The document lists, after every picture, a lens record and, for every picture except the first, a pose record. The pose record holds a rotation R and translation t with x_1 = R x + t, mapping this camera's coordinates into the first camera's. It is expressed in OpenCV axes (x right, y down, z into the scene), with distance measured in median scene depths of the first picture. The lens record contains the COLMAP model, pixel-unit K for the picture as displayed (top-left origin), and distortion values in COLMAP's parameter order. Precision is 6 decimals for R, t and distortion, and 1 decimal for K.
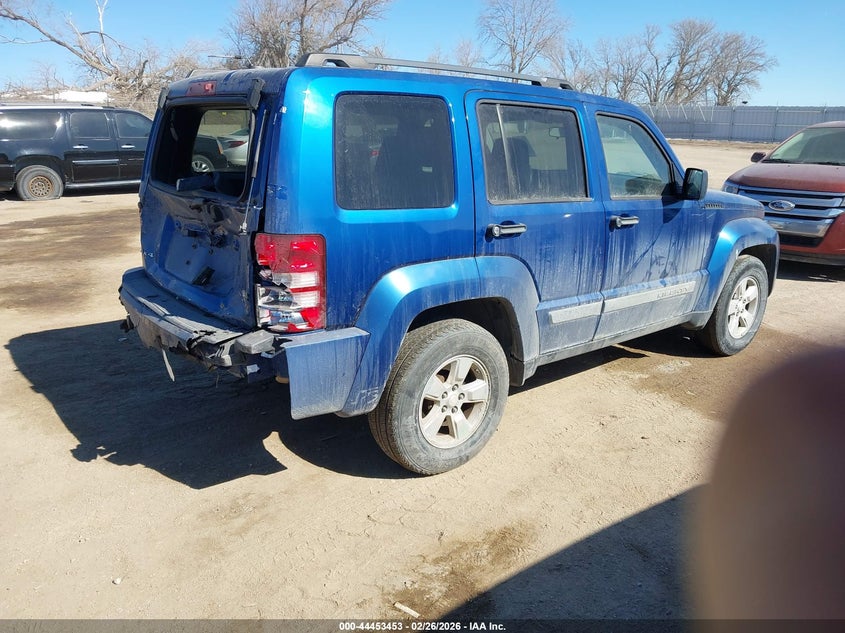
lens RADIAL K [[628.6, 0, 422.5], [0, 628.6, 316.5], [0, 0, 1]] dist [0.004993, 0.000617]
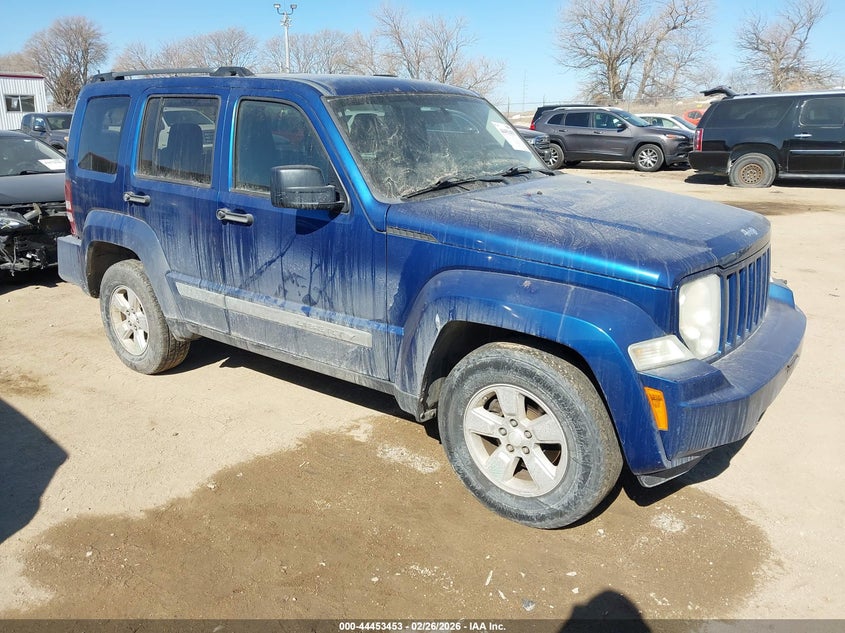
lens RADIAL K [[649.0, 0, 422.5], [0, 649.0, 316.5], [0, 0, 1]] dist [0.008746, -0.000710]
pose [[0.263484, 0.271570, -0.925649, 1.206337], [-0.263498, 0.943327, 0.201752, -0.255456], [0.927979, 0.190748, 0.320110, 0.901191]]
